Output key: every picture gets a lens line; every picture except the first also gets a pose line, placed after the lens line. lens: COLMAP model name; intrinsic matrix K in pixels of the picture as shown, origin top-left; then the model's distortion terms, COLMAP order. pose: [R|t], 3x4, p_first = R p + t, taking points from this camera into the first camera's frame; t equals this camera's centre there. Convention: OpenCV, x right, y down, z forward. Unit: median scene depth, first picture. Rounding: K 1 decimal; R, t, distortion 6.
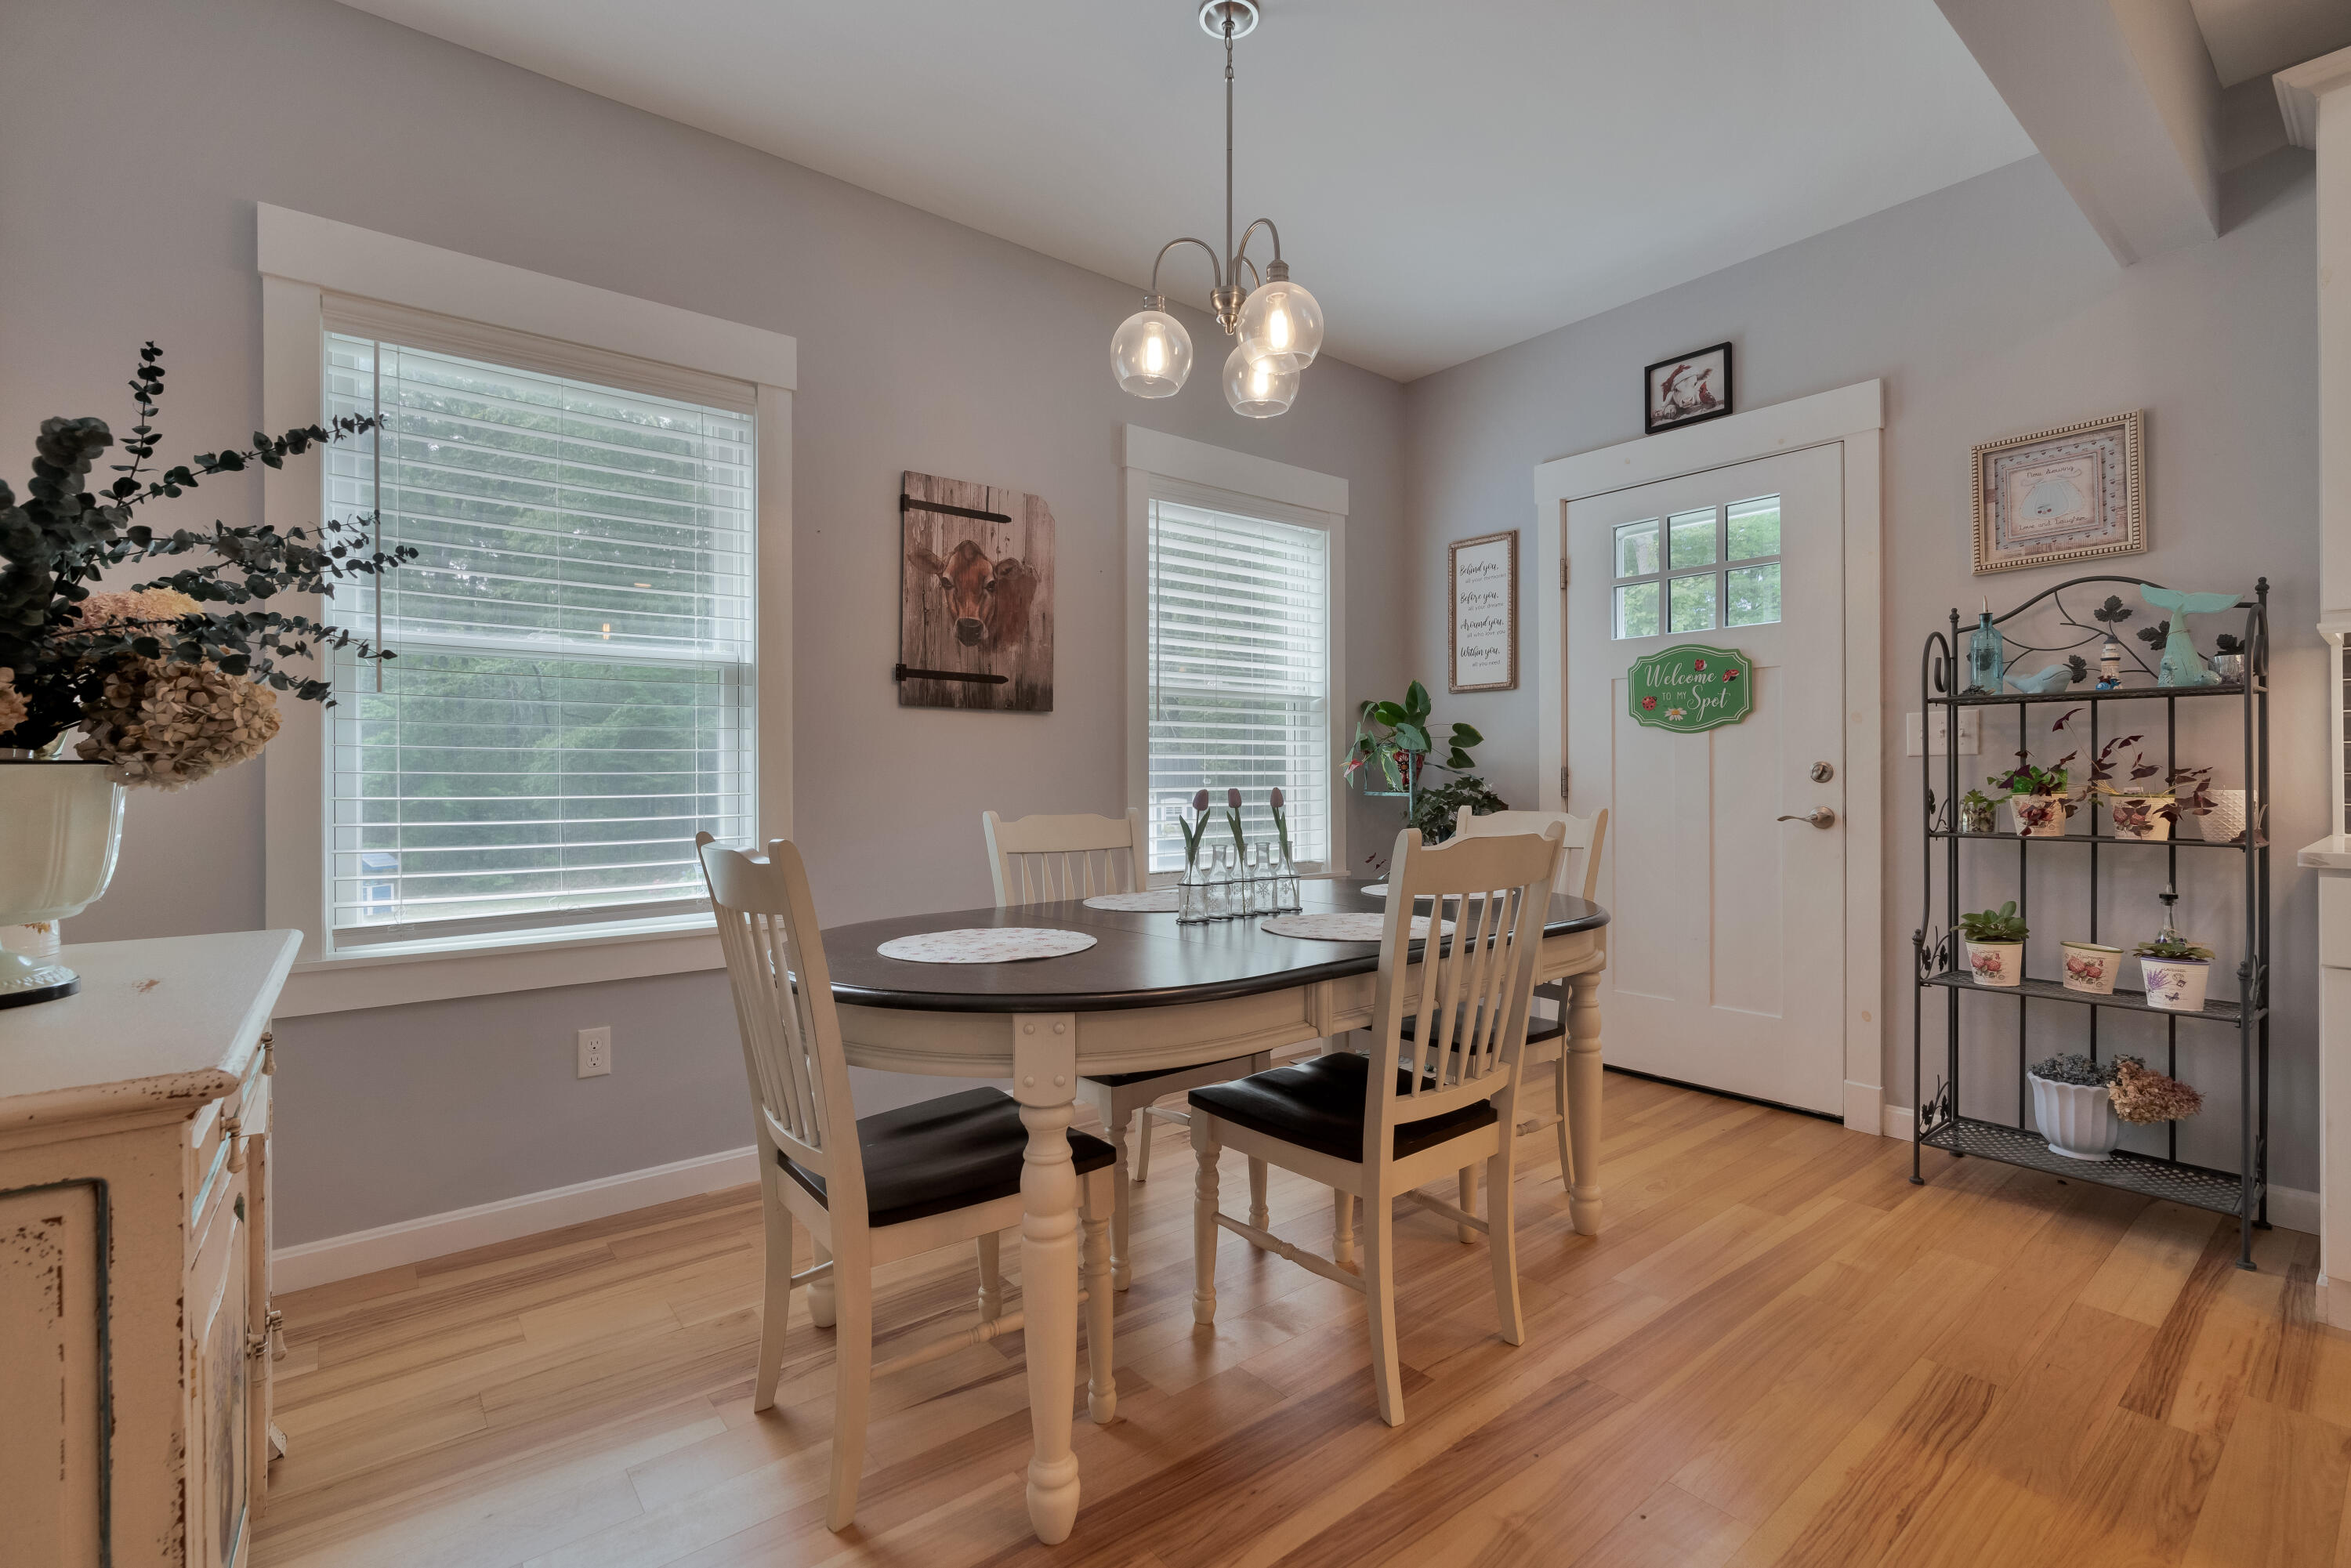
lens RADIAL K [[1054.9, 0, 1198.6], [0, 1054.9, 777.4], [0, 0, 1]] dist [-0.015178, 0.004905]
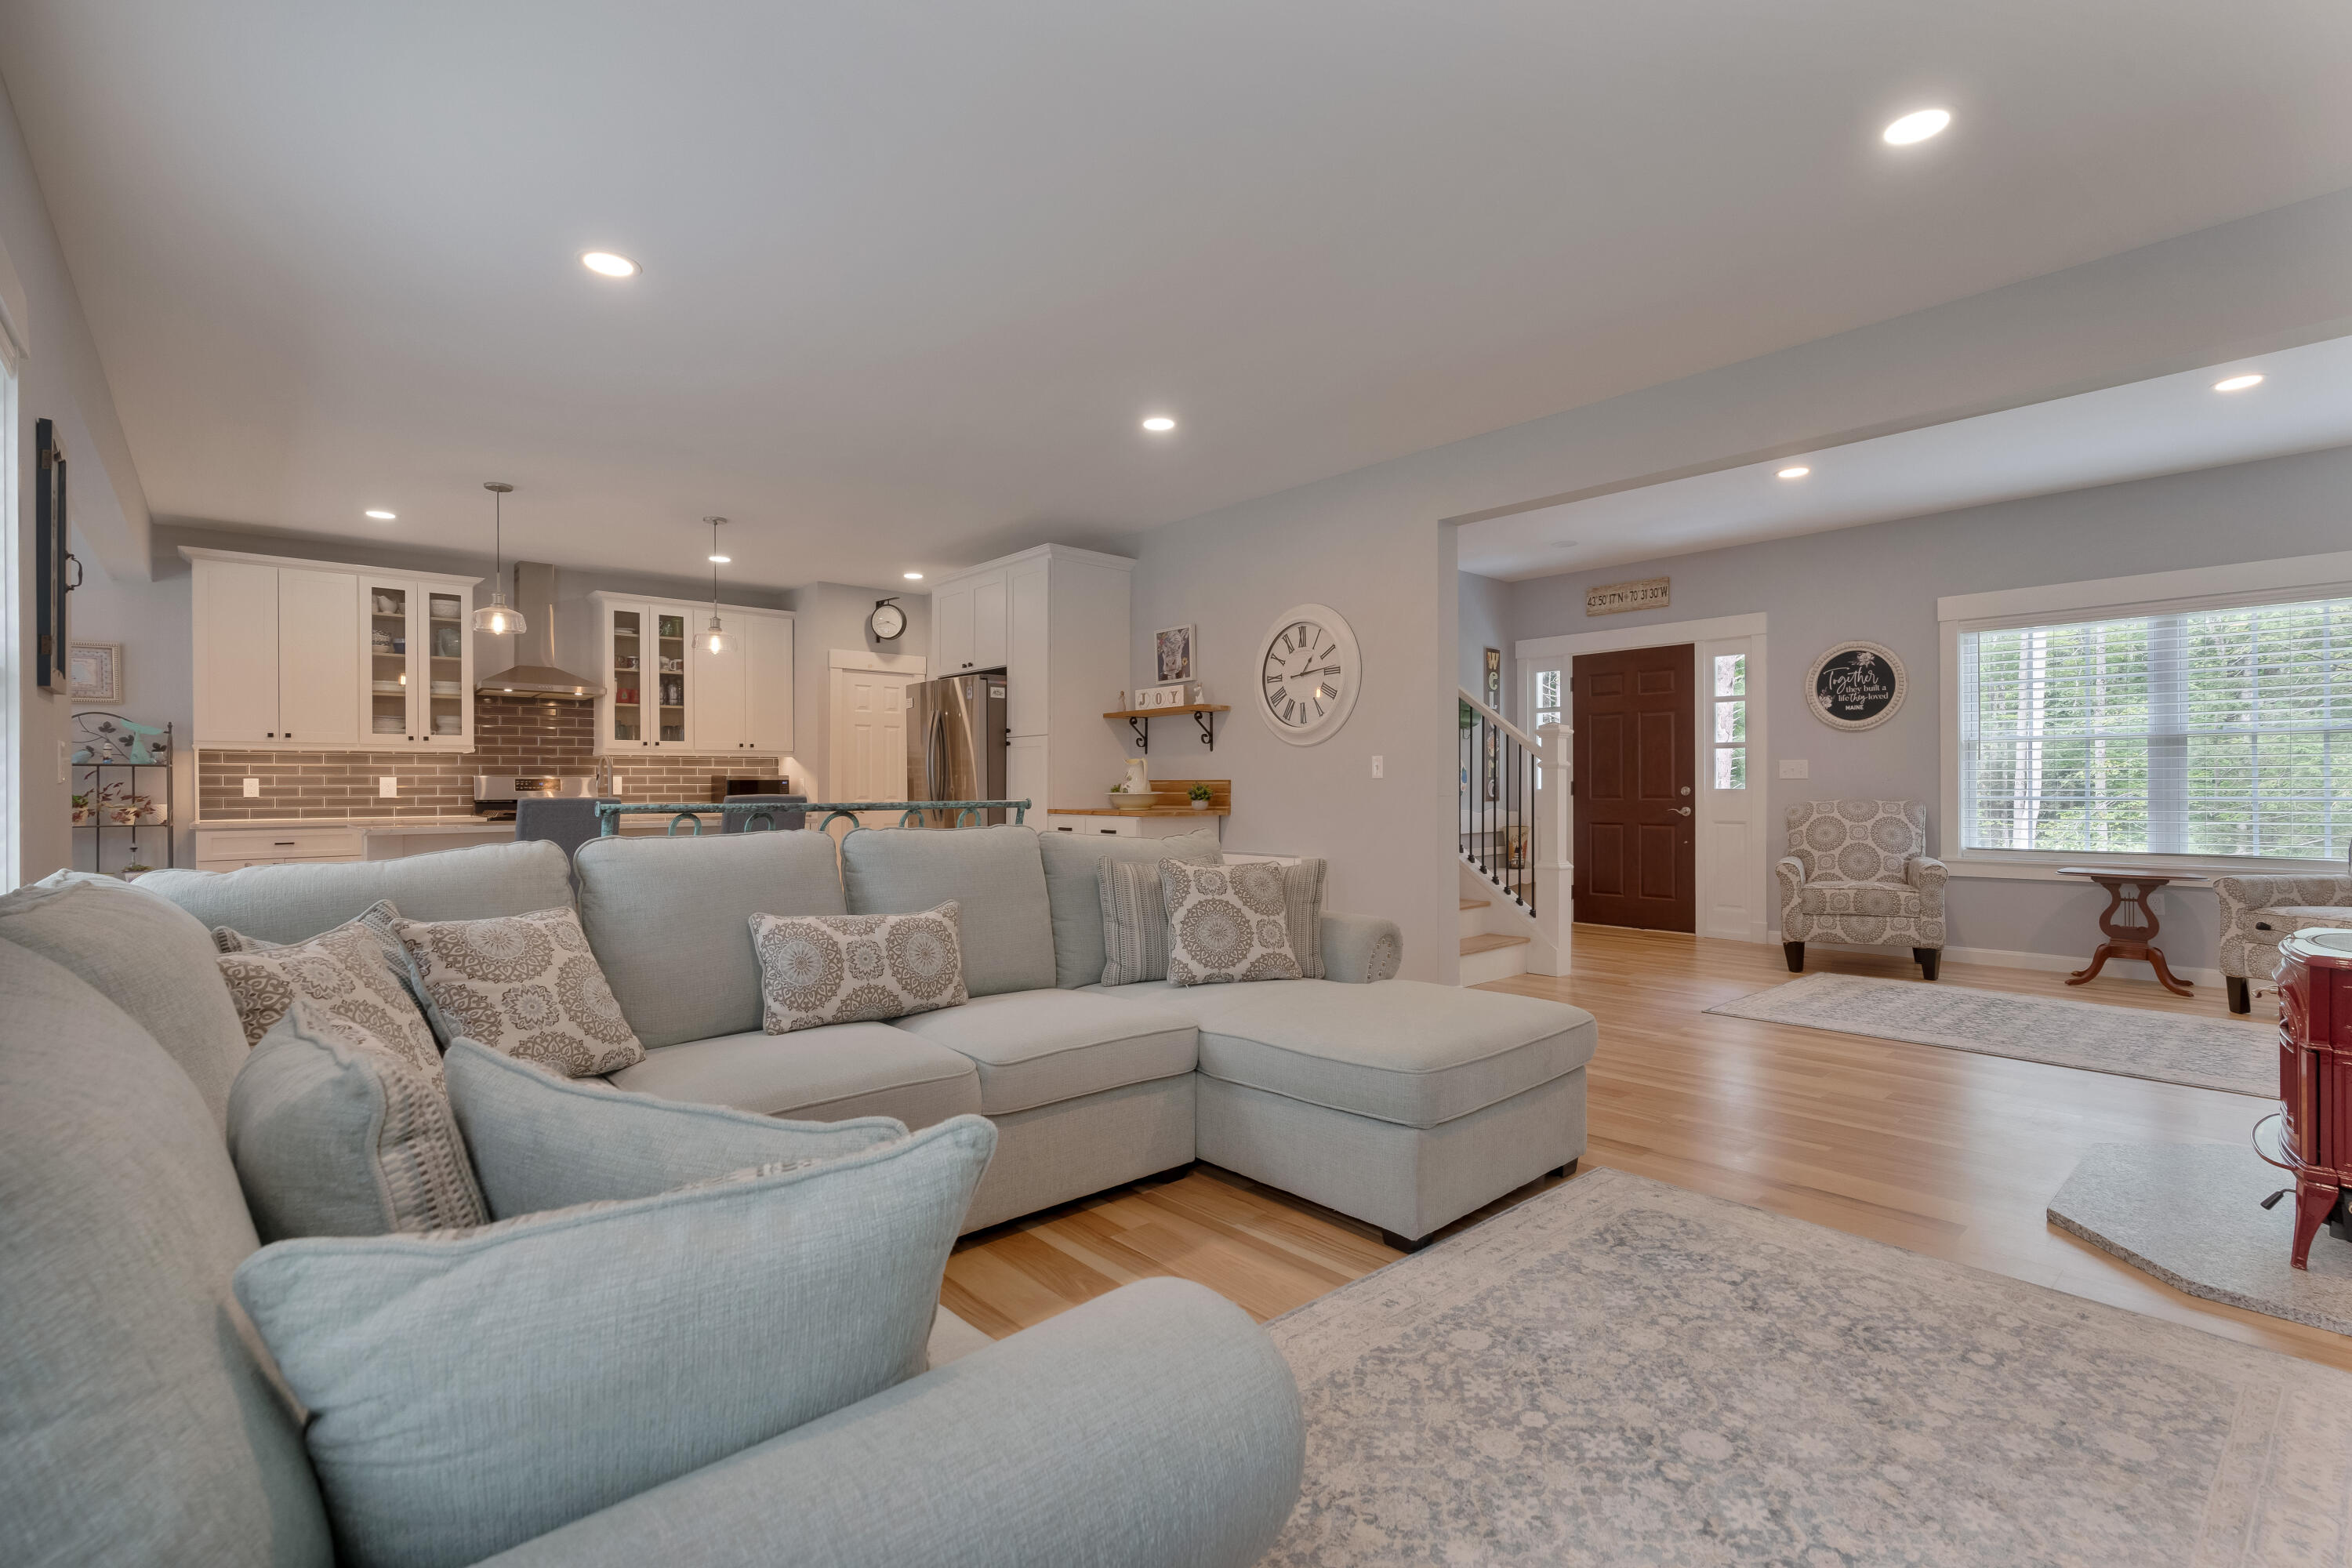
lens RADIAL K [[1055.4, 0, 1197.0], [0, 1055.4, 786.0], [0, 0, 1]] dist [-0.015178, 0.004905]
pose [[-0.056440, 0.006483, 0.998385, -1.301857], [0.009088, 0.999941, -0.005979, 0.004607], [-0.998365, 0.008735, -0.056495, -1.061029]]
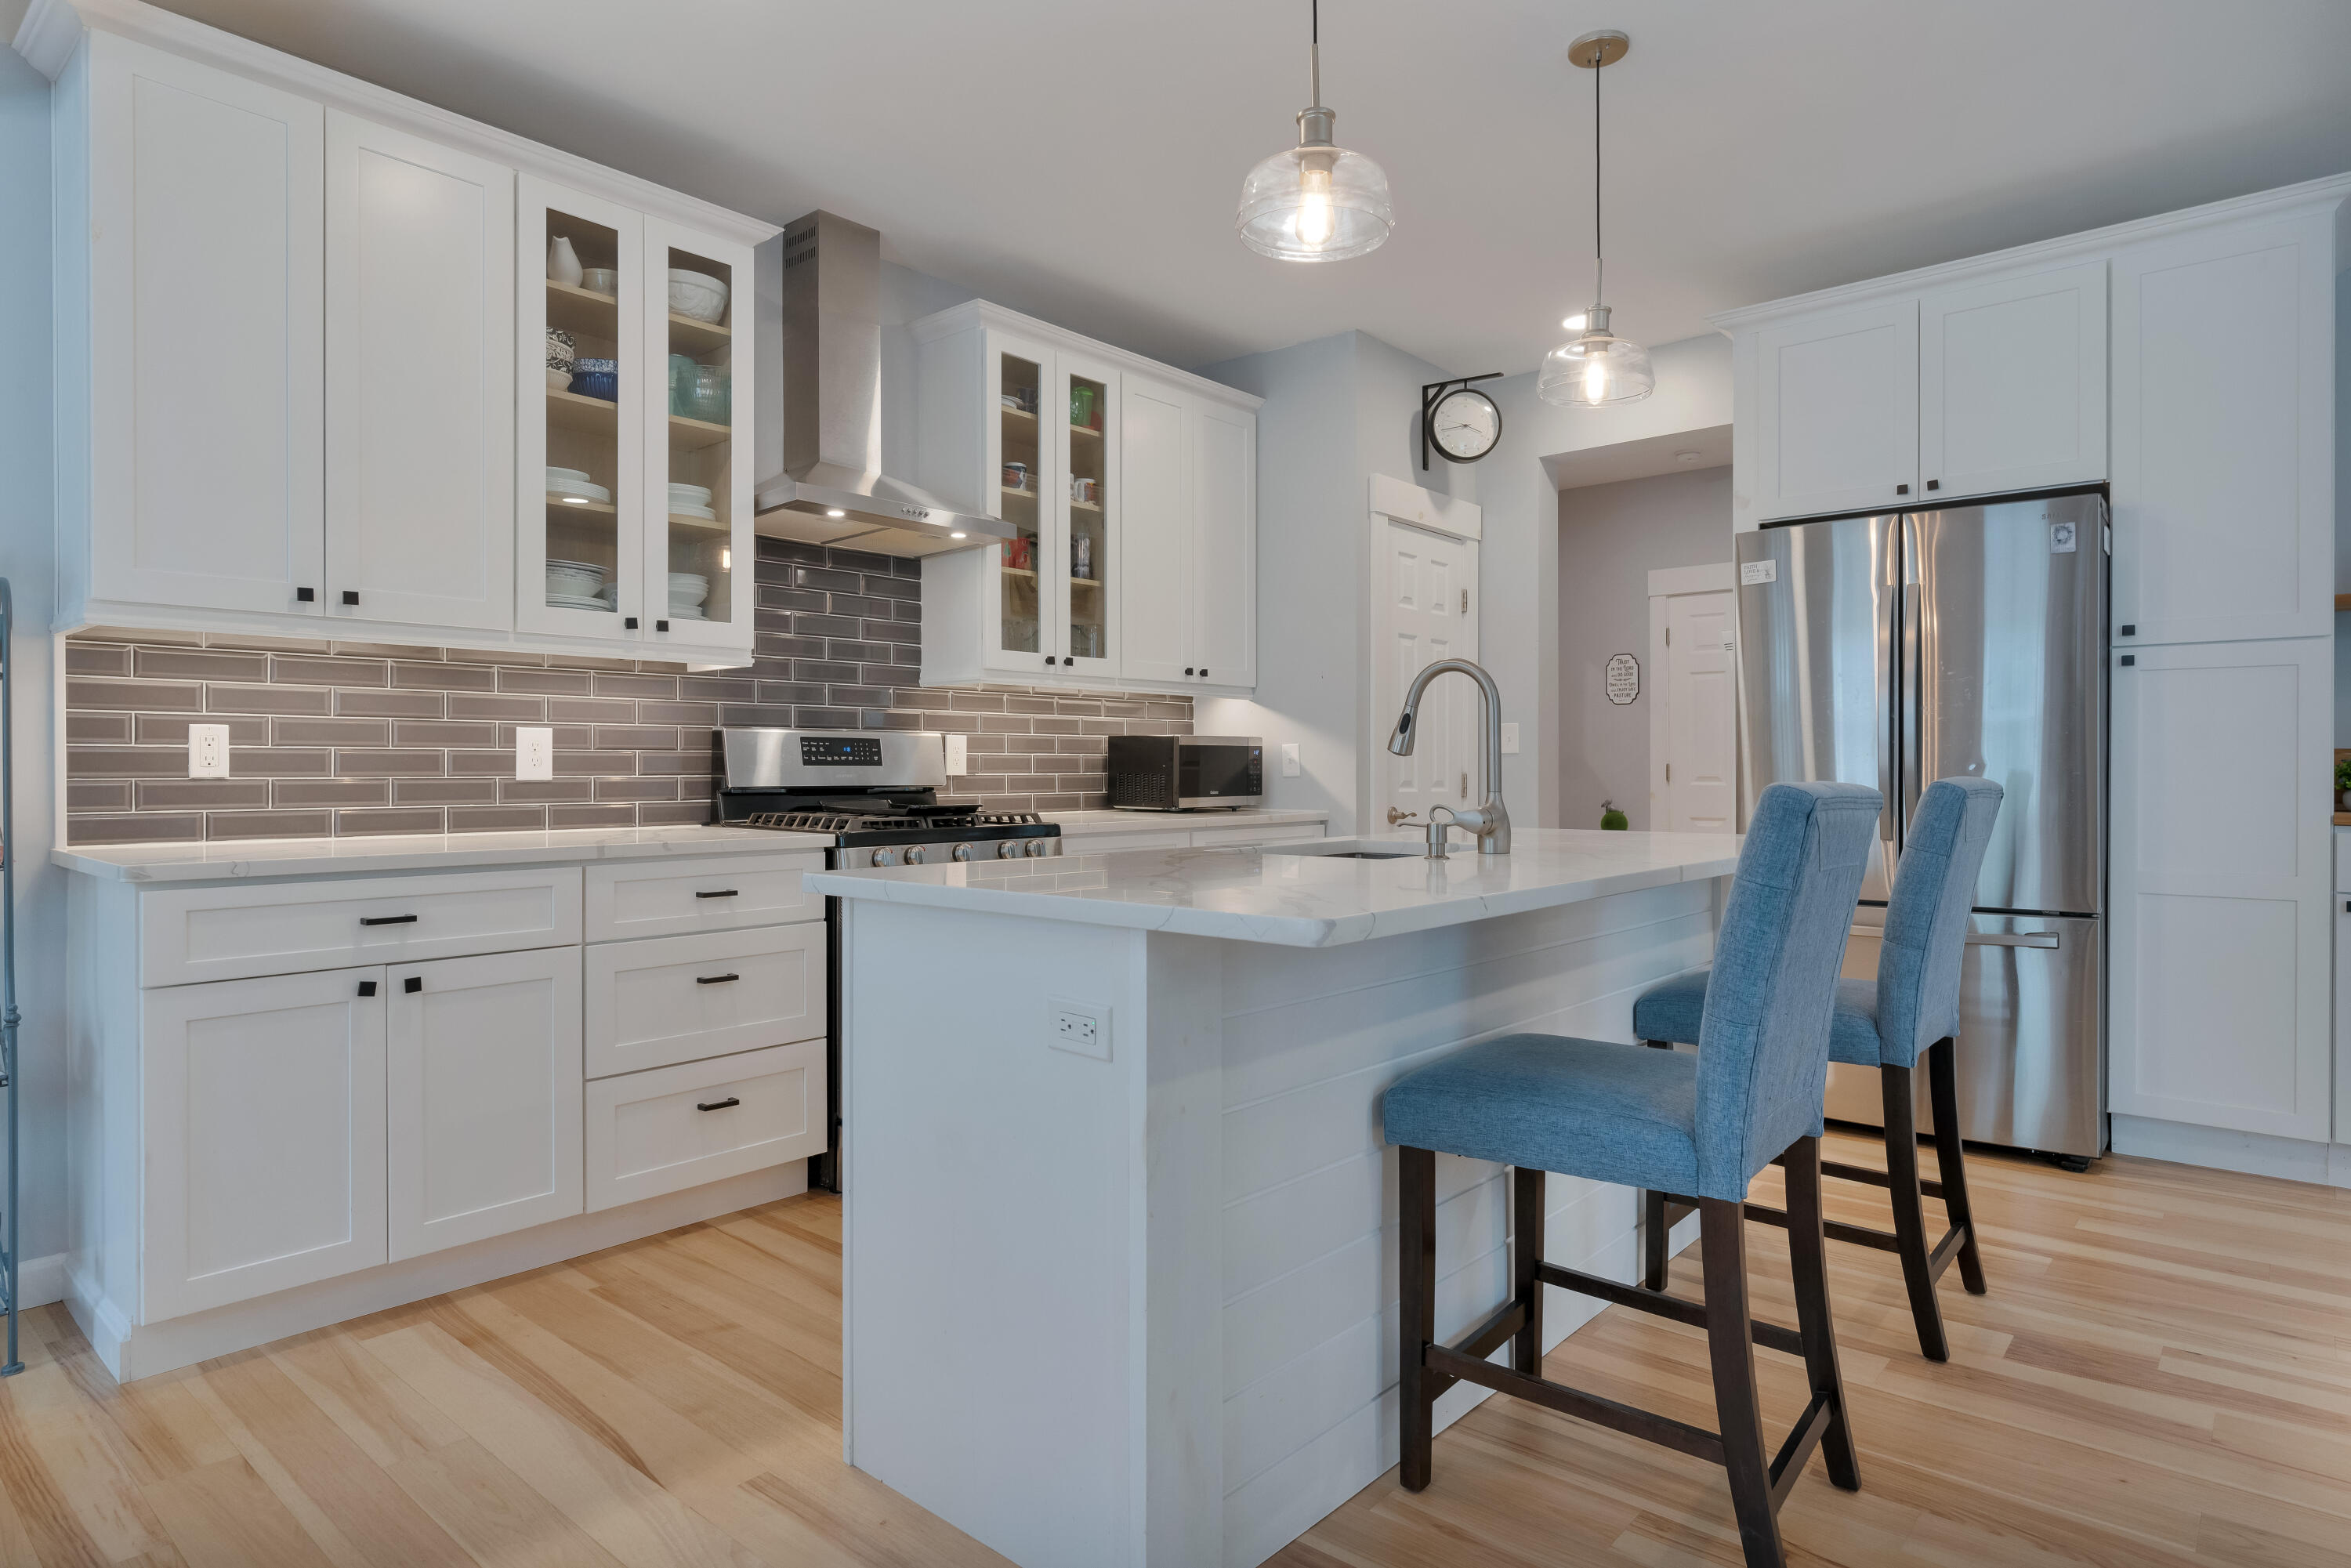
lens RADIAL K [[1300.0, 0, 1185.6], [0, 1300.0, 766.5], [0, 0, 1]] dist [-0.006002, 0.004171]
pose [[-0.159418, 0.006745, 0.987188, -0.121052], [0.002936, 0.999975, -0.006358, -0.002737], [-0.987207, 0.001885, -0.159434, 0.167307]]
